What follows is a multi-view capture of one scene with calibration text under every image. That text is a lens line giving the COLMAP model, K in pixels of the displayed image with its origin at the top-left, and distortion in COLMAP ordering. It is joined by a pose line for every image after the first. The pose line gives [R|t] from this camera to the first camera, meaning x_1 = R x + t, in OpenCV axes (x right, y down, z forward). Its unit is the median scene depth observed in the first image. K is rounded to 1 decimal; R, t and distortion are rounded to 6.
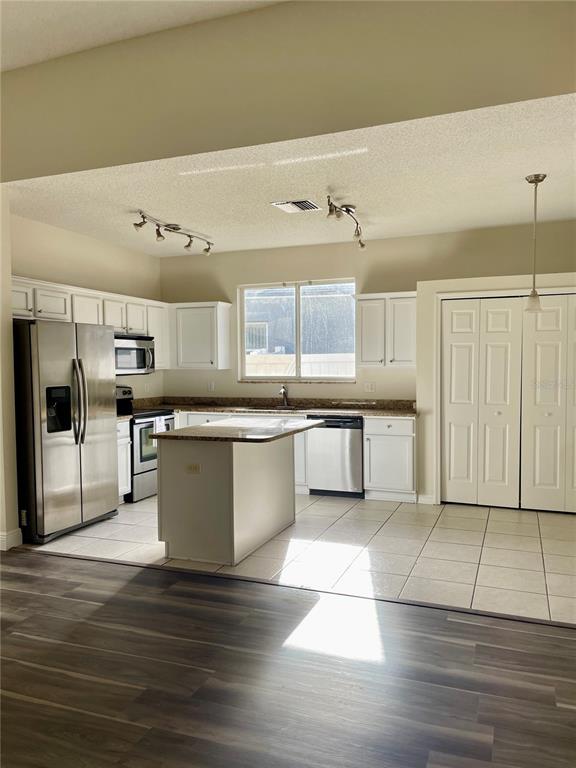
lens RADIAL K [[581.9, 0, 291.2], [0, 581.9, 393.0], [0, 0, 1]] dist [0.099728, -0.128689]
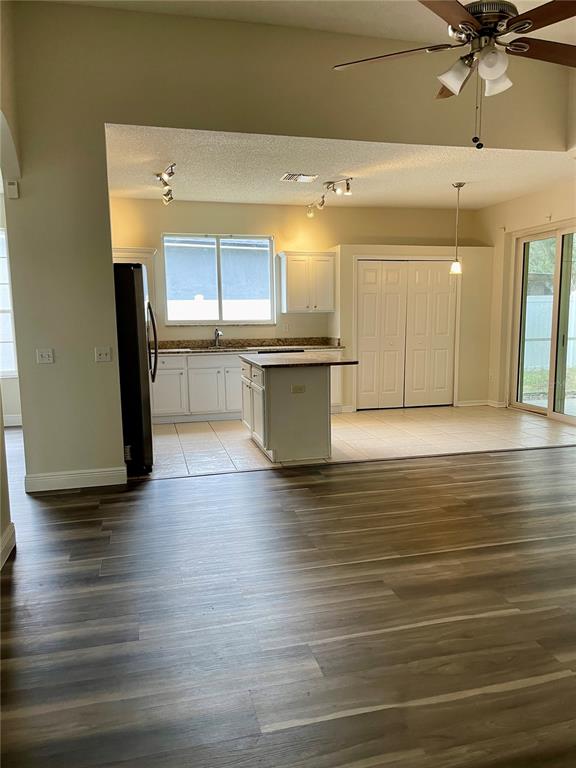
lens RADIAL K [[581.9, 0, 291.2], [0, 581.9, 393.0], [0, 0, 1]] dist [0.099728, -0.128689]
pose [[0.818598, -0.087766, 0.567621, -0.630847], [0.038880, 0.994457, 0.097694, 0.008899], [-0.573049, -0.057903, 0.817473, -0.021960]]
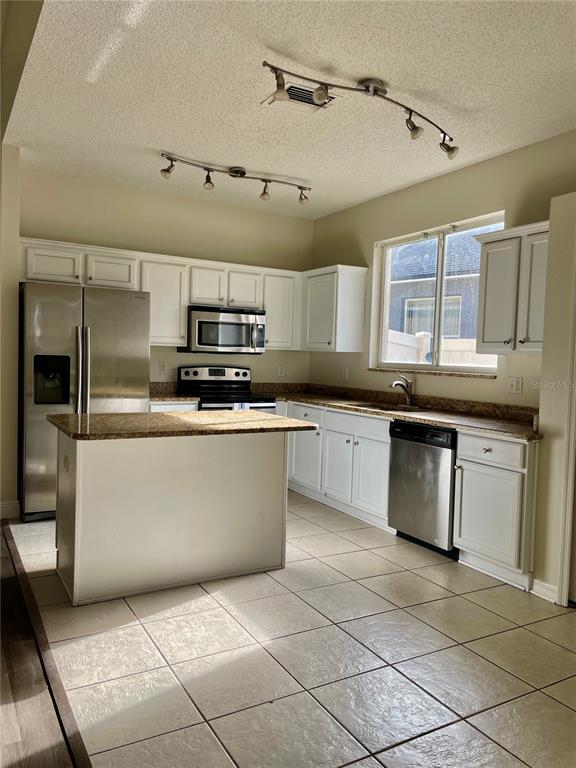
lens RADIAL K [[585.8, 0, 294.4], [0, 585.8, 384.0], [0, 0, 1]] dist [0.086575, -0.122245]
pose [[0.782424, 0.062314, -0.619620, 0.376086], [-0.070266, 0.997461, 0.011584, -0.002567], [0.618769, 0.034474, 0.784816, 0.403223]]
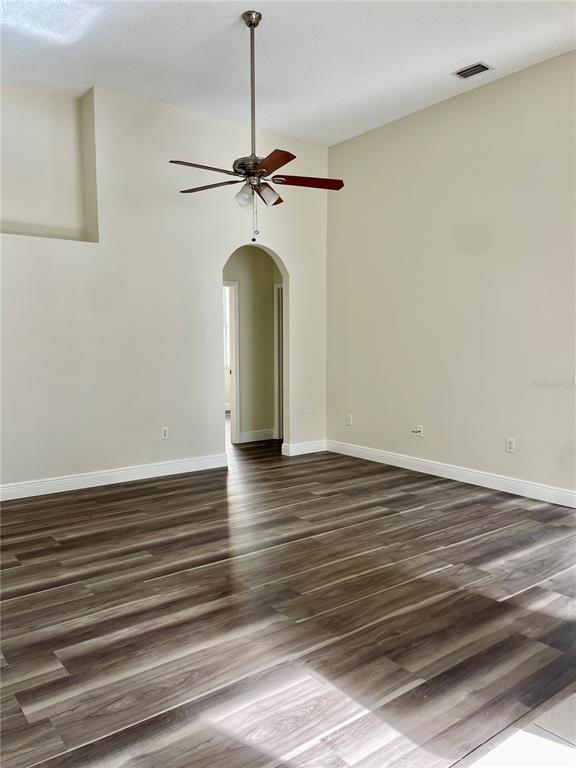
lens RADIAL K [[585.8, 0, 294.4], [0, 585.8, 384.0], [0, 0, 1]] dist [0.086575, -0.122245]
pose [[-0.519615, 0.072450, -0.851323, 0.336903], [-0.038937, 0.993355, 0.108302, -0.028616], [0.853513, 0.089423, -0.513341, 0.685311]]
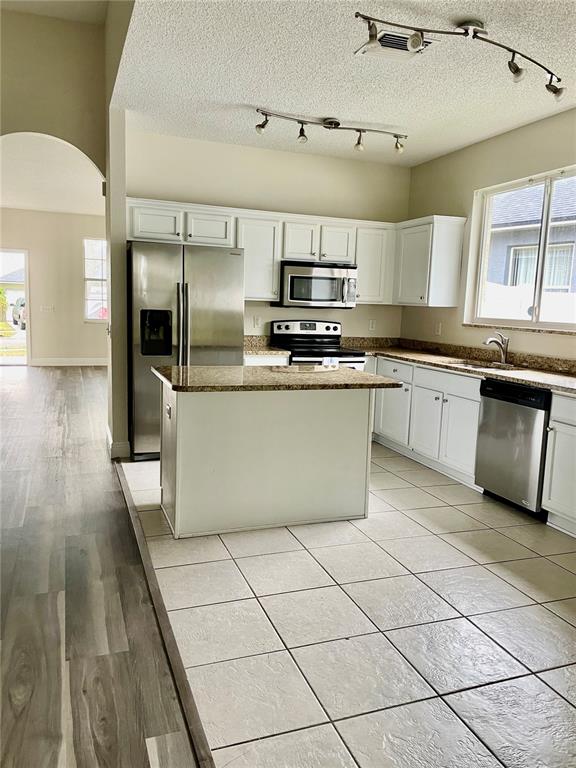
lens RADIAL K [[585.6, 0, 288.0], [0, 585.6, 384.0], [0, 0, 1]] dist [0.085896, -0.122886]
pose [[0.662957, 0.133908, -0.736584, 0.393141], [-0.079007, 0.990894, 0.109031, -0.010408], [0.744477, -0.014088, 0.667500, 0.397451]]
